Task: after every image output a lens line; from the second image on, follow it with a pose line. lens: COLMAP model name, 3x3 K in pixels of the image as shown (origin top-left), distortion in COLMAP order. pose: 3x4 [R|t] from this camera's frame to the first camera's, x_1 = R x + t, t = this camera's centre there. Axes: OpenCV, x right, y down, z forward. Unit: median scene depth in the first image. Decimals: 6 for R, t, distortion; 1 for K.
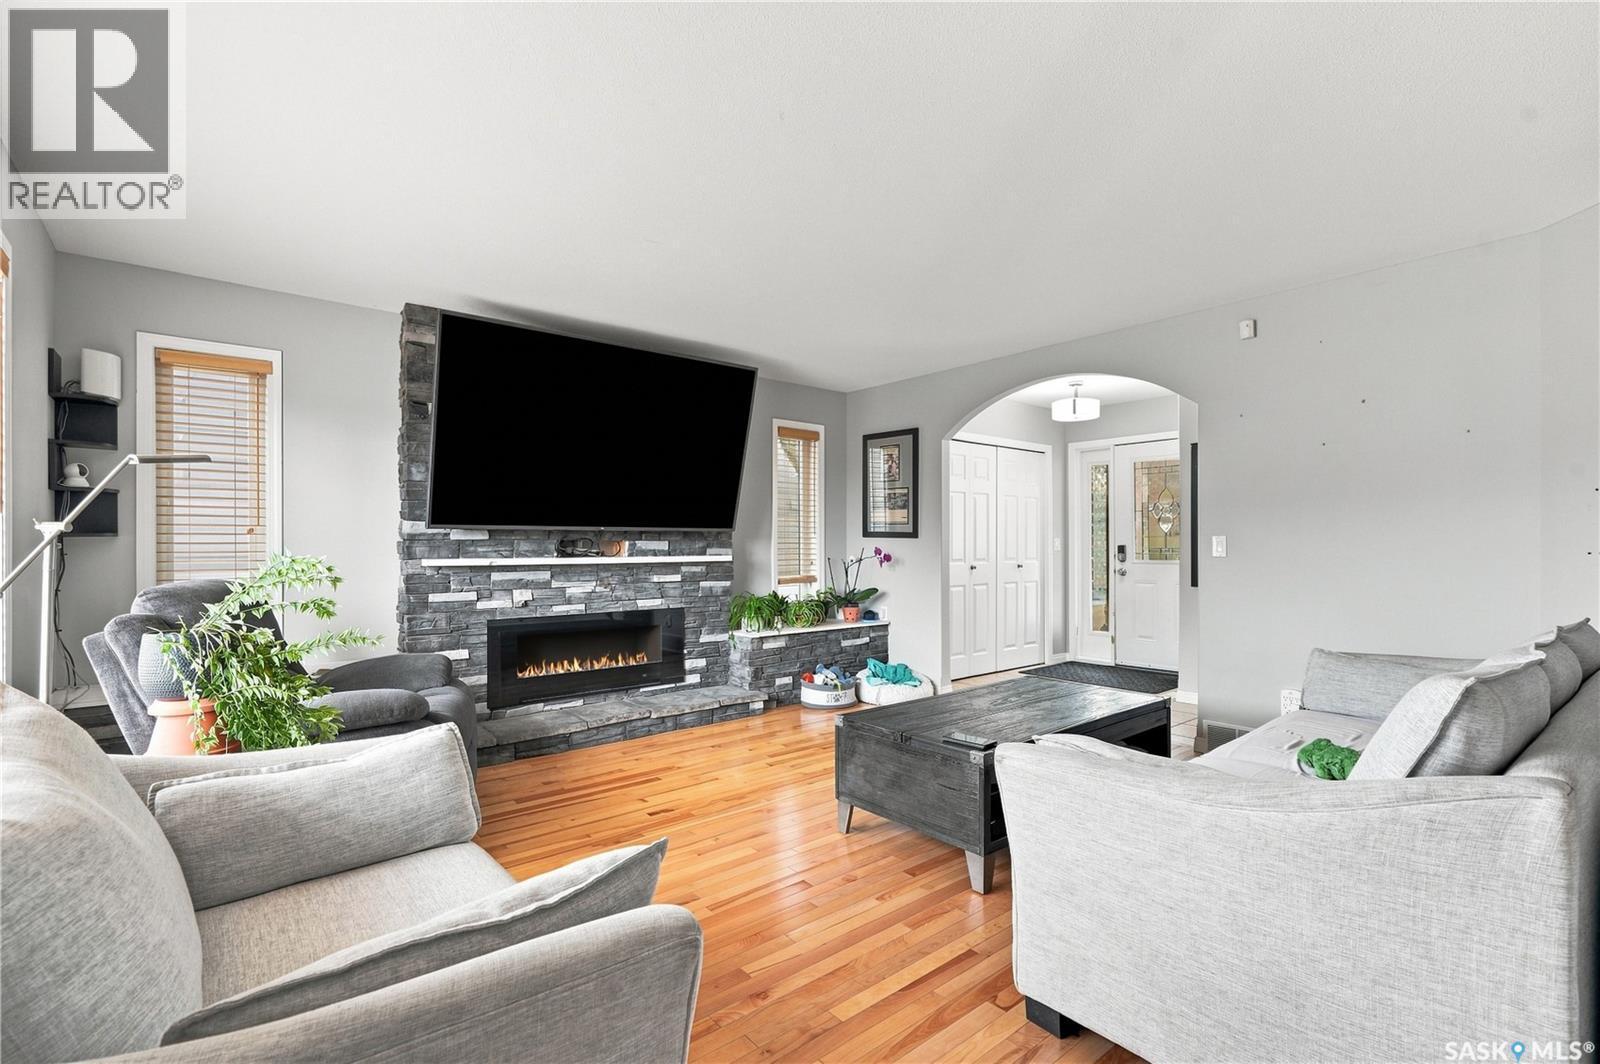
lens RADIAL K [[722.5, 0, 805.0], [0, 722.5, 536.9], [0, 0, 1]] dist [0.000408, 0.000489]
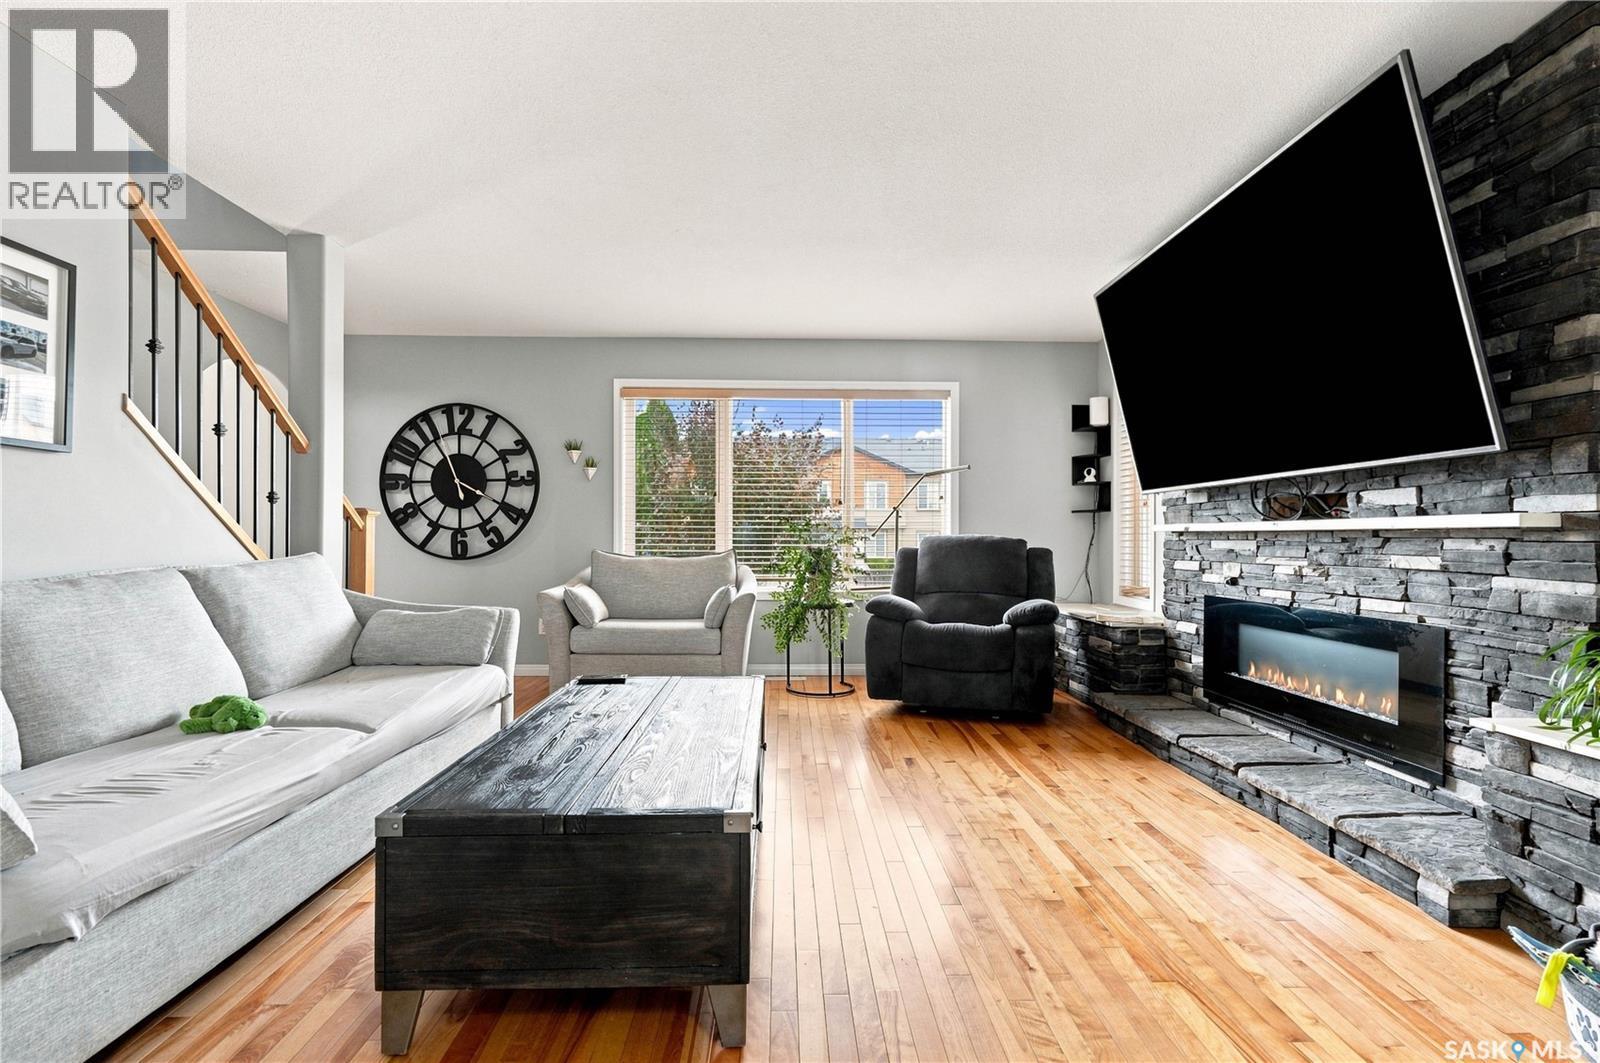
lens RADIAL K [[722.5, 0, 805.0], [0, 722.5, 536.4], [0, 0, 1]] dist [0.000408, 0.000489]
pose [[-0.616547, -0.001713, -0.787316, 0.467209], [0.005019, 0.999969, -0.006106, 0.041670], [0.787302, -0.007716, -0.616519, 1.002110]]
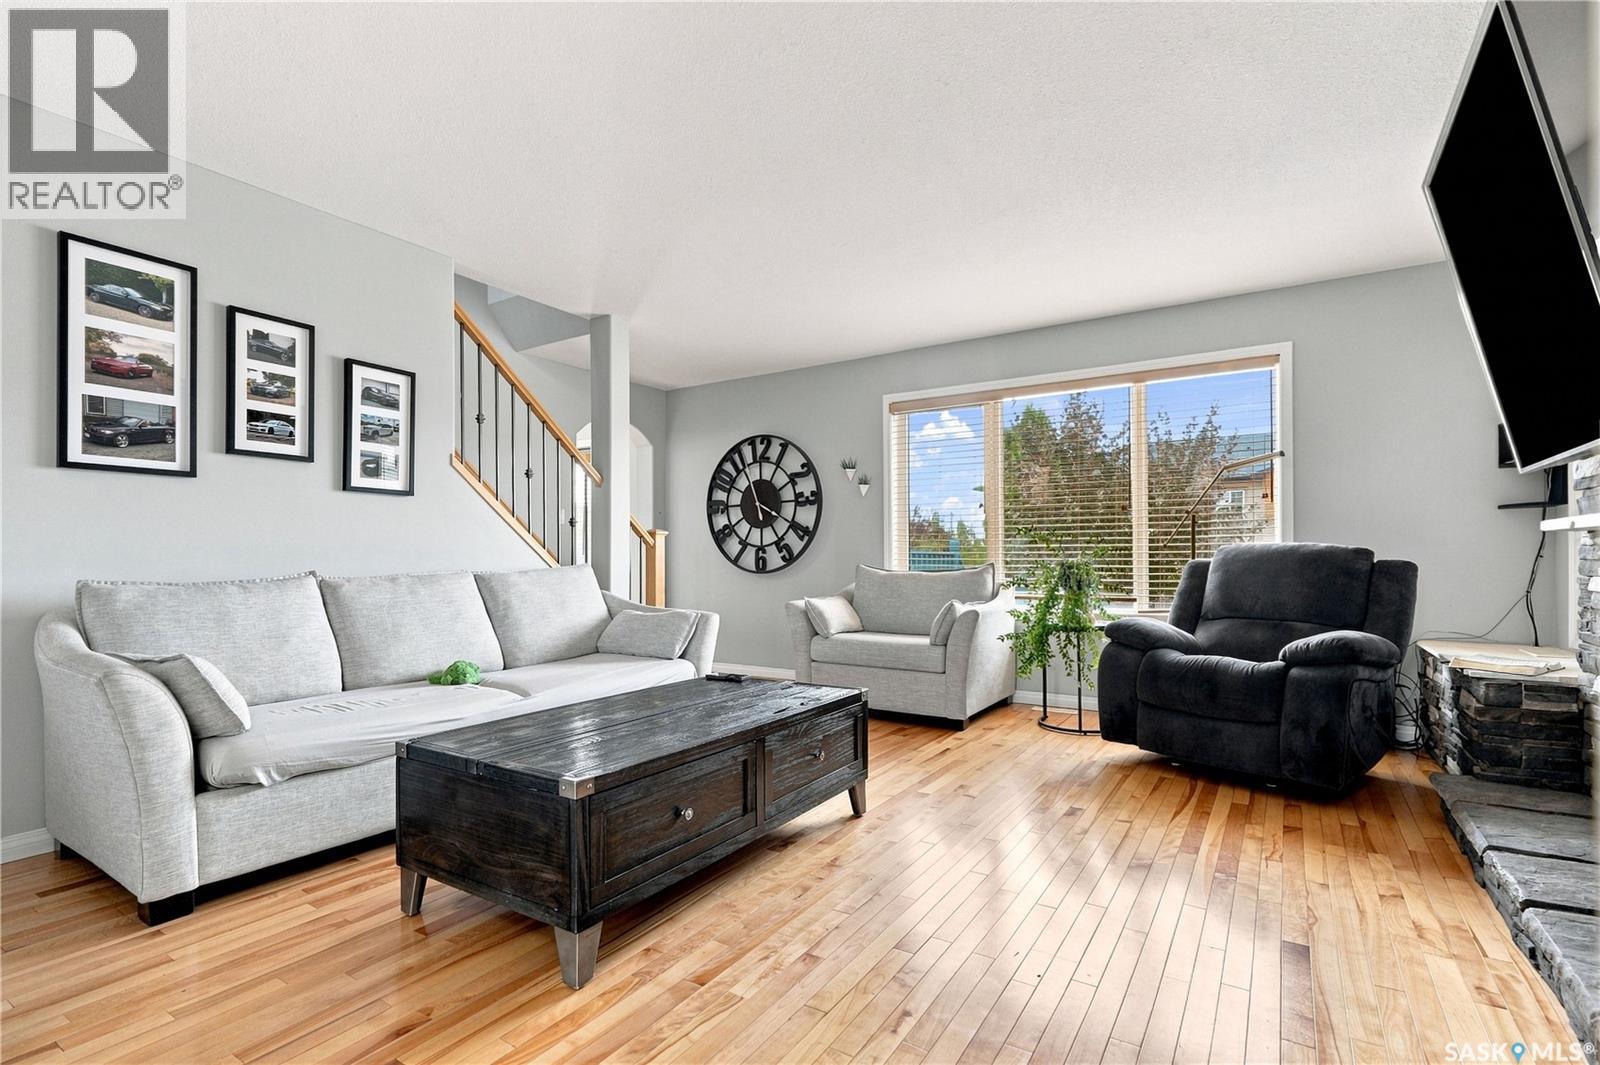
lens RADIAL K [[756.6, 0, 802.3], [0, 756.6, 560.0], [0, 0, 1]] dist [-0.000241, 0.000398]
pose [[-0.953953, 0.005087, -0.299912, 0.252767], [0.007372, 0.999952, -0.006486, 0.053276], [0.299865, -0.008398, -0.953945, 1.166042]]
